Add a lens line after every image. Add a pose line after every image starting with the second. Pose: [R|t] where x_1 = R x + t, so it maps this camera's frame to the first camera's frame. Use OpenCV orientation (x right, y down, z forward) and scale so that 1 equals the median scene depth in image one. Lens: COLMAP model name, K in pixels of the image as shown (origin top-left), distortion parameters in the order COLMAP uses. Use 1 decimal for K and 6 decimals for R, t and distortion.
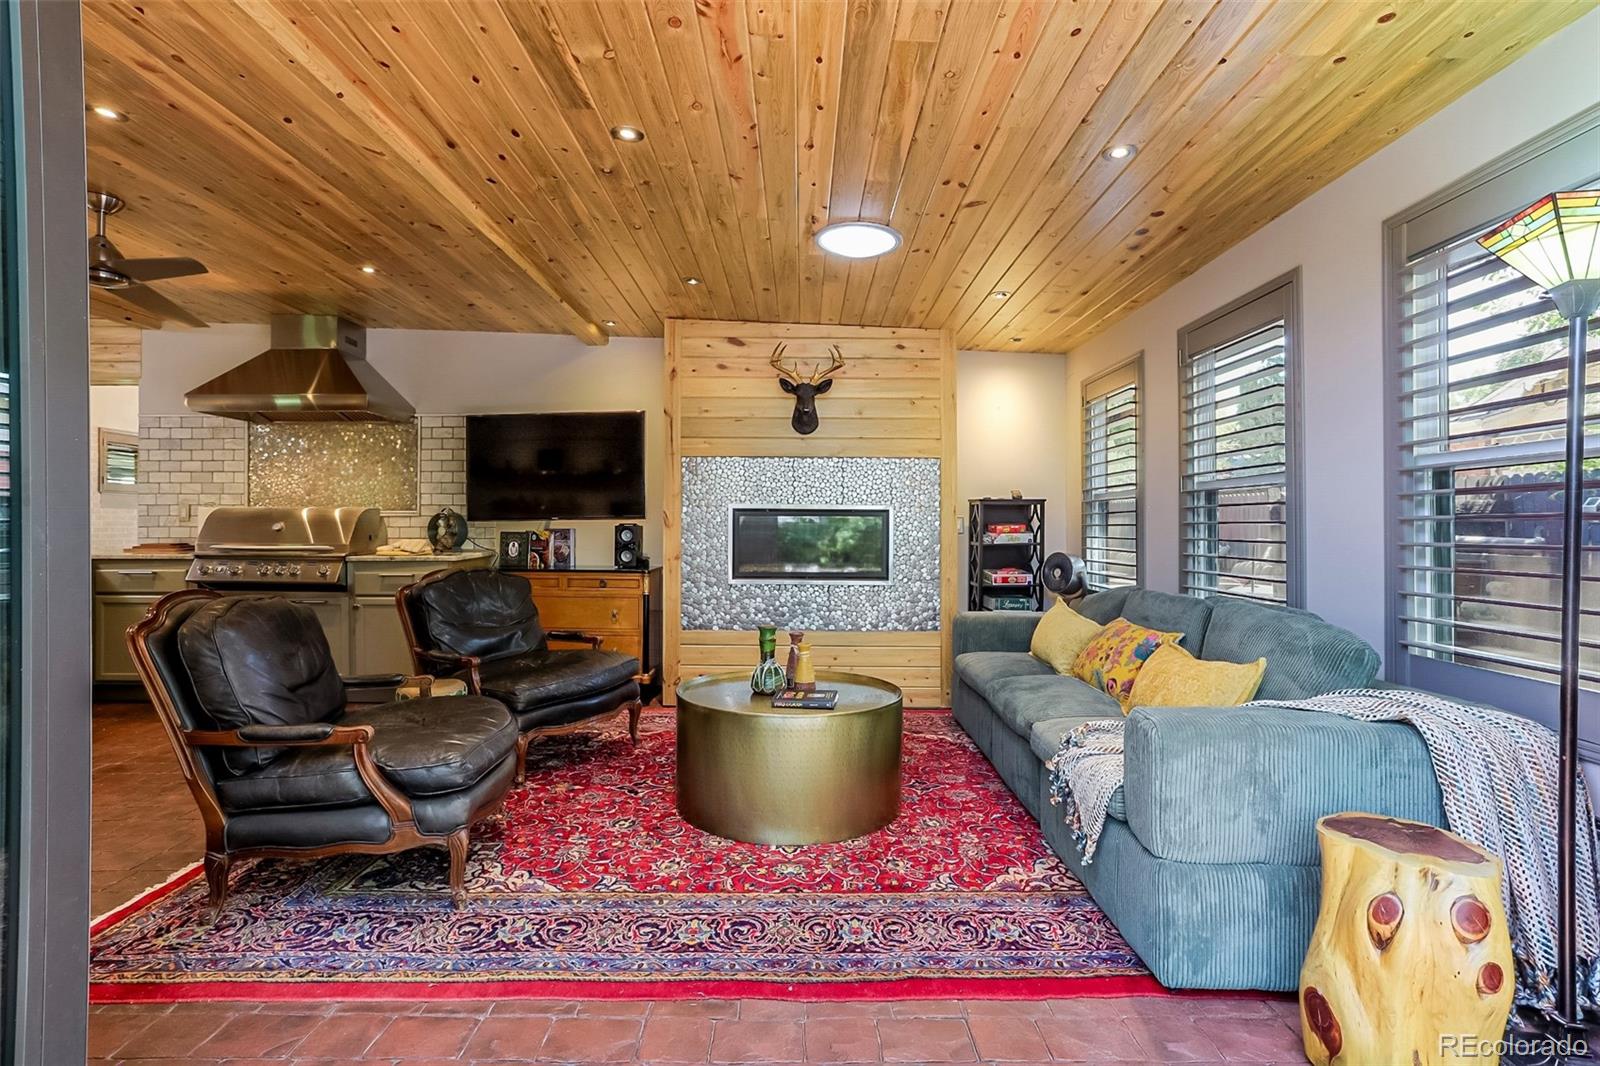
lens RADIAL K [[768.8, 0, 785.6], [0, 768.8, 522.4], [0, 0, 1]] dist [-0.035866, 0.011802]
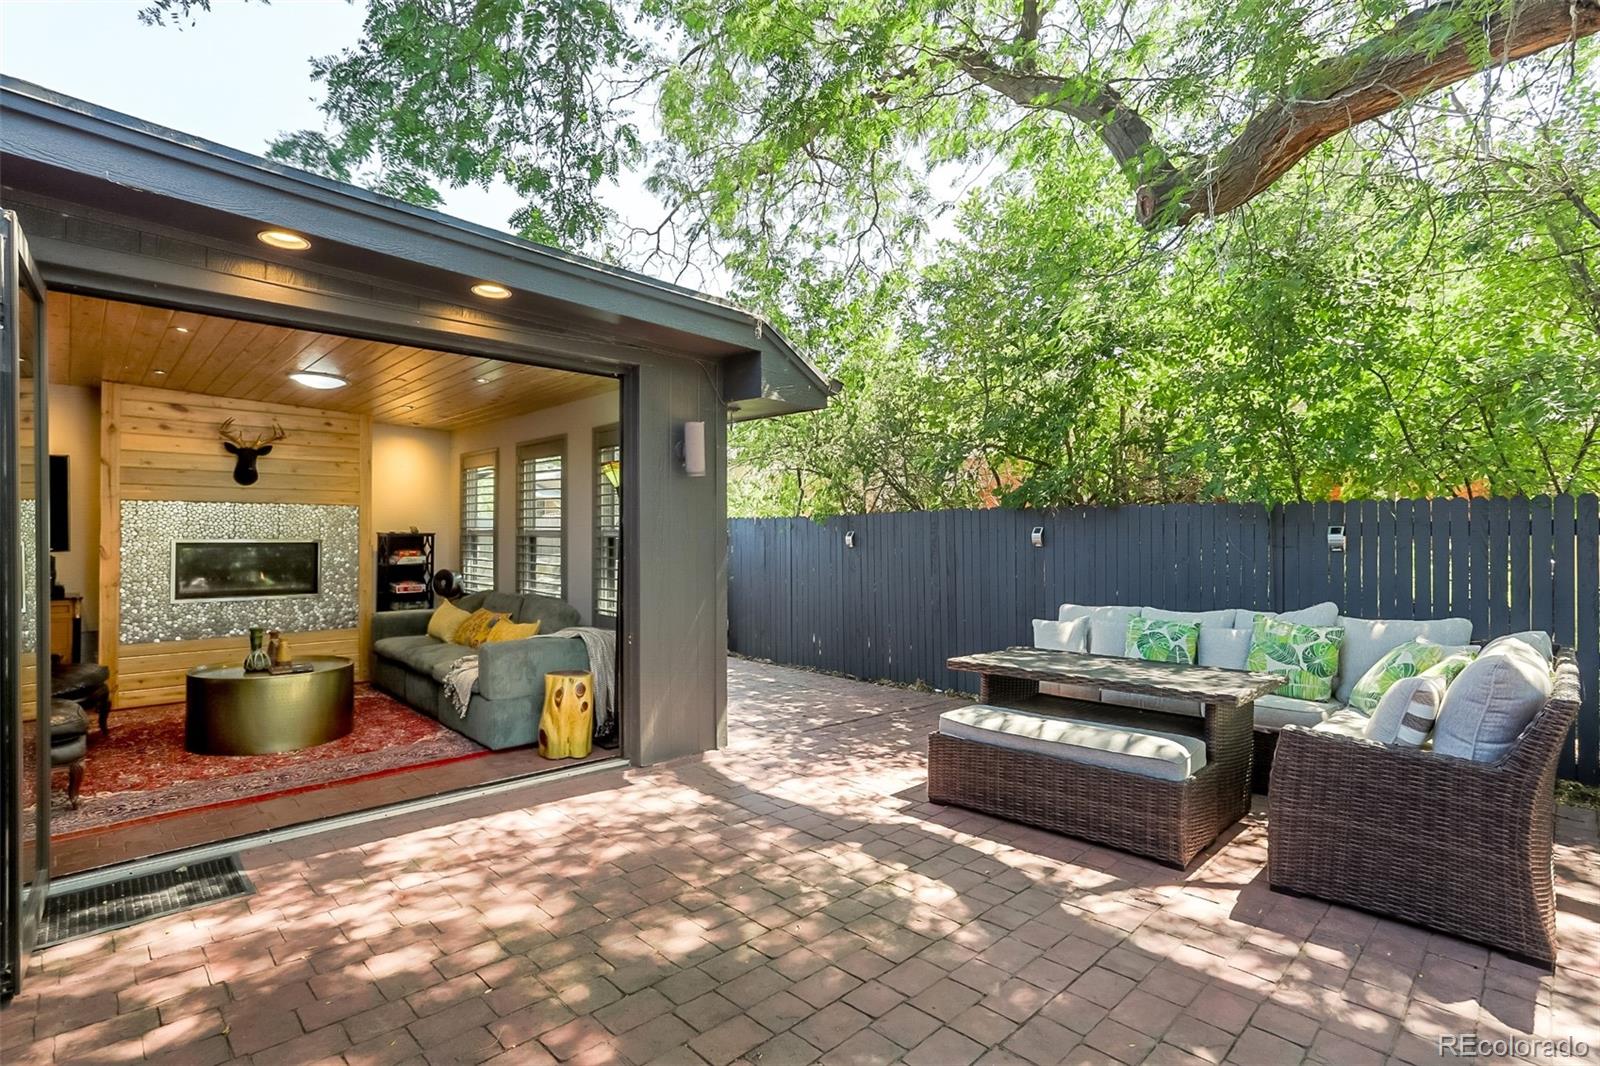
lens RADIAL K [[768.8, 0, 798.2], [0, 768.8, 529.6], [0, 0, 1]] dist [-0.035866, 0.011802]
pose [[0.706737, 0.002908, 0.707471, -0.290627], [-0.009808, 0.999936, 0.005688, -0.073633], [-0.707409, -0.010959, 0.706720, -0.752161]]
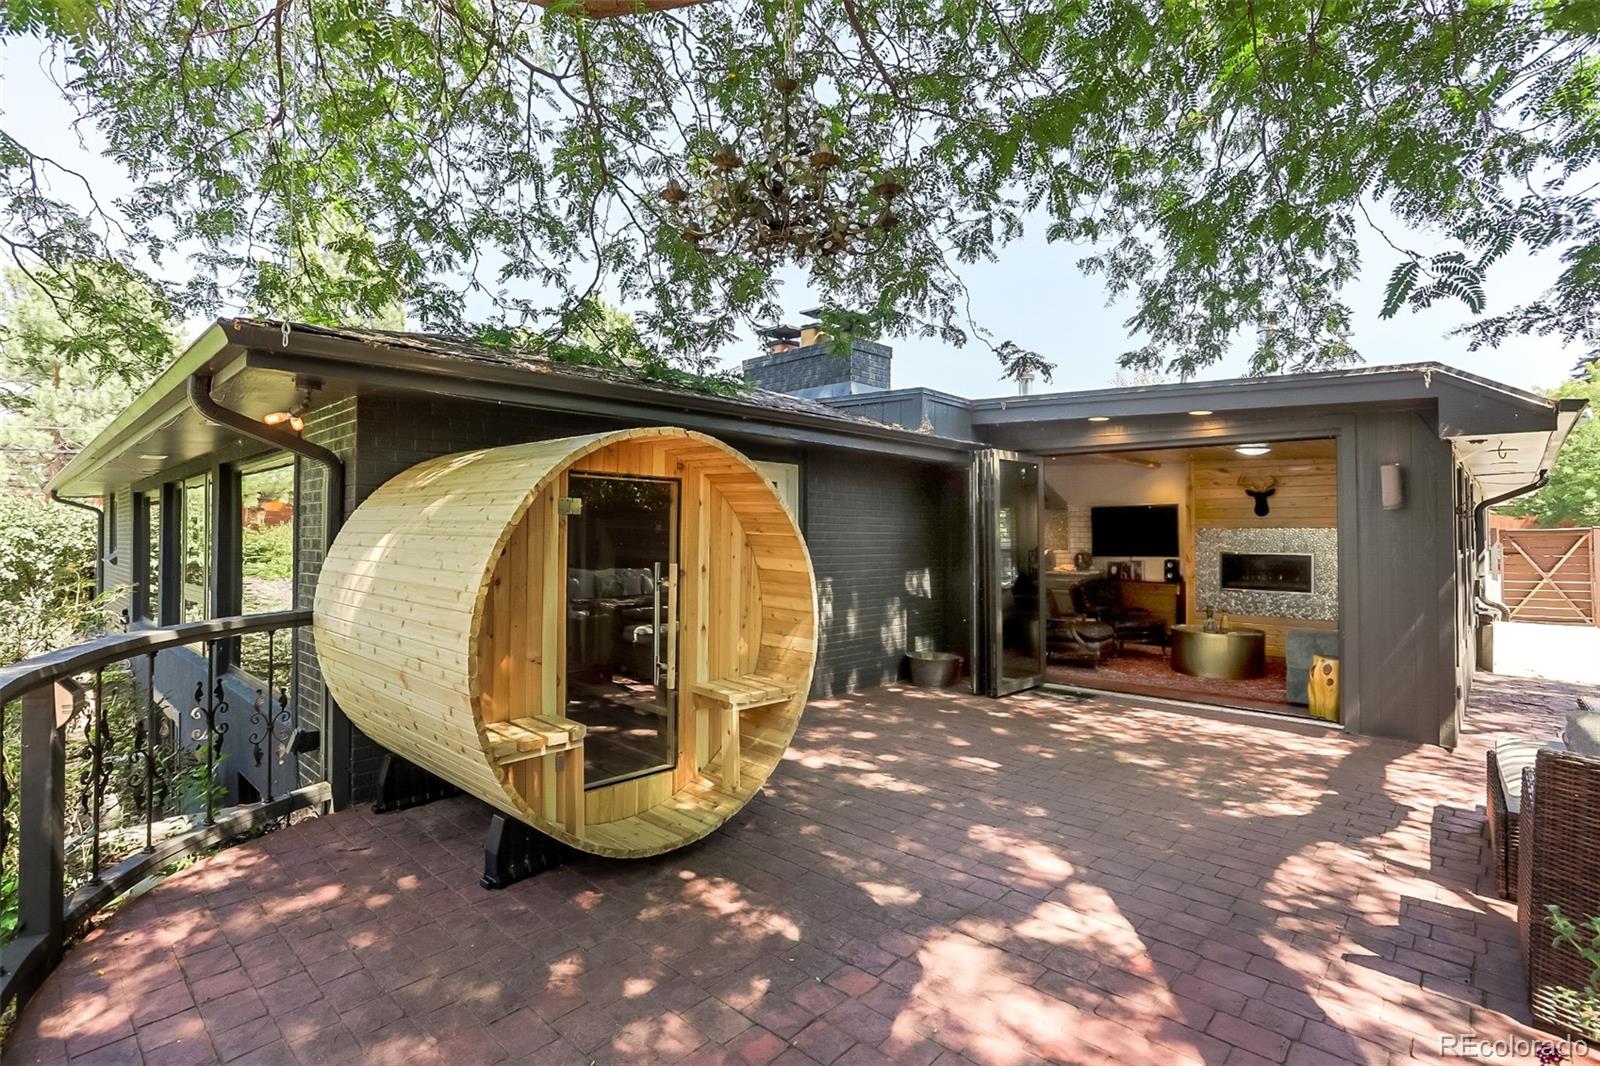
lens RADIAL K [[768.8, 0, 805.6], [0, 768.8, 525.4], [0, 0, 1]] dist [-0.035866, 0.011802]
pose [[0.744437, -0.009848, -0.667620, 0.603273], [0.008624, 0.999950, -0.005135, -0.121396], [0.667637, -0.001935, 0.744484, -1.635052]]
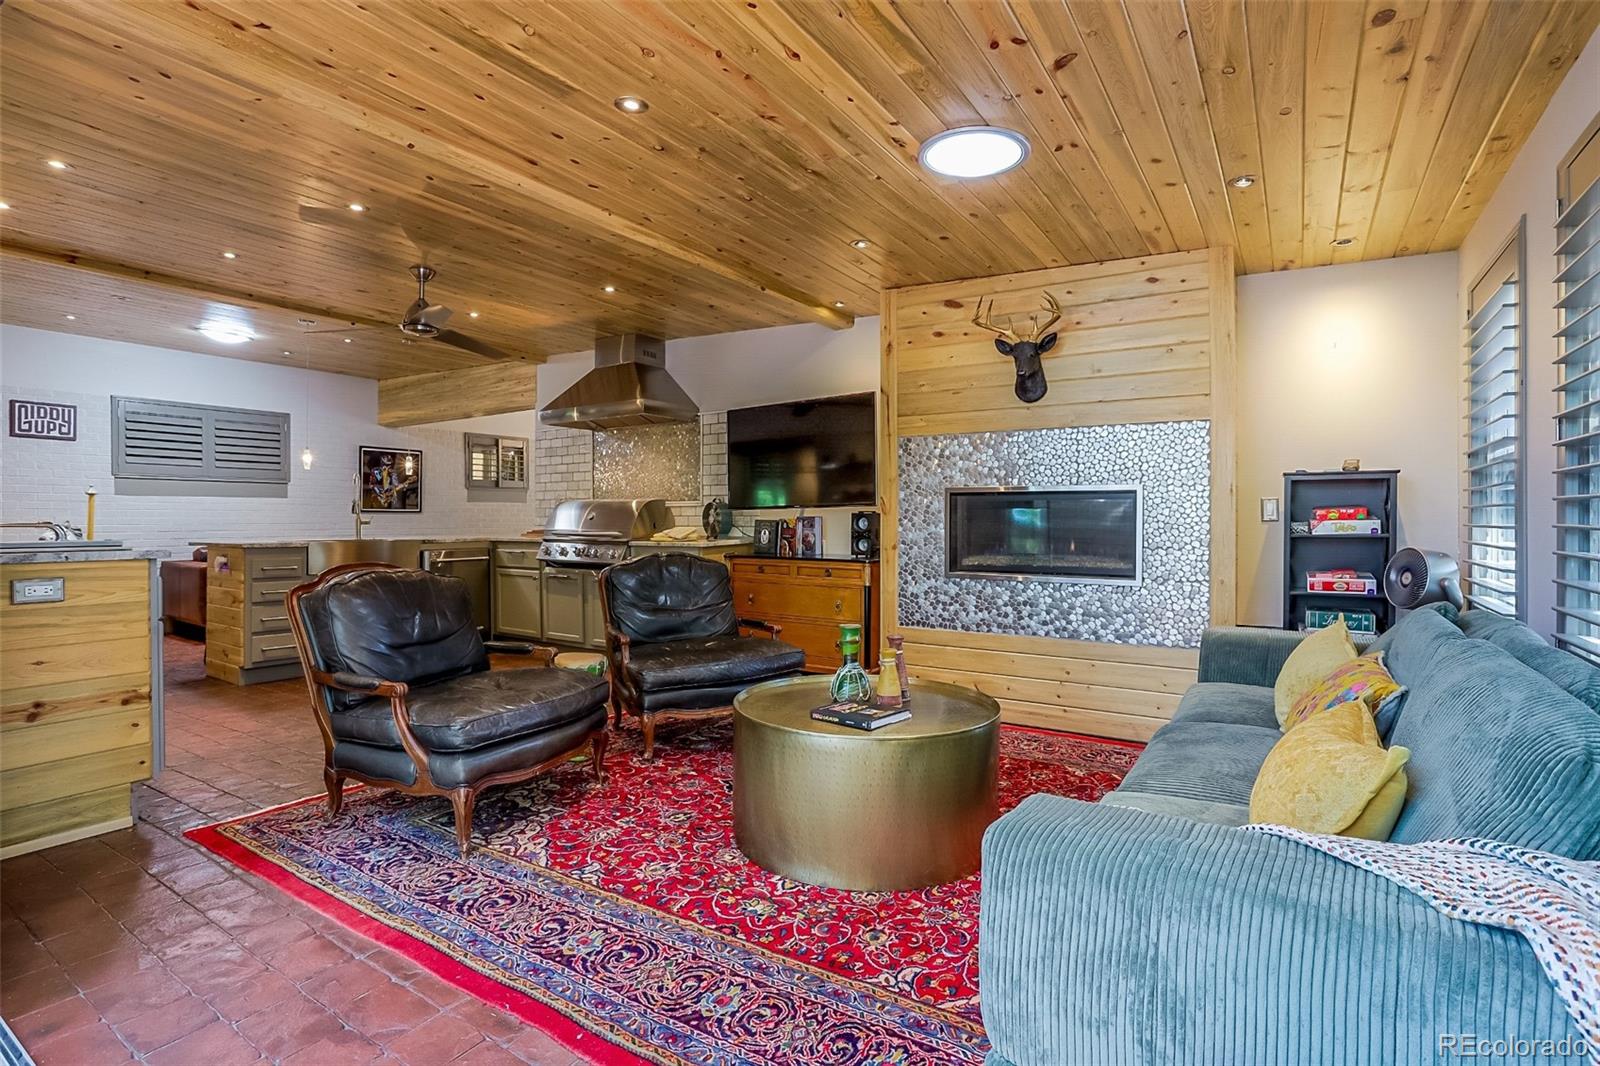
lens RADIAL K [[768.8, 0, 791.2], [0, 768.8, 522.3], [0, 0, 1]] dist [-0.035866, 0.011802]
pose [[0.839069, -0.000756, -0.544025, 0.344220], [0.006862, 0.999934, 0.009195, 0.008732], [0.543982, -0.011449, 0.839018, 0.206634]]
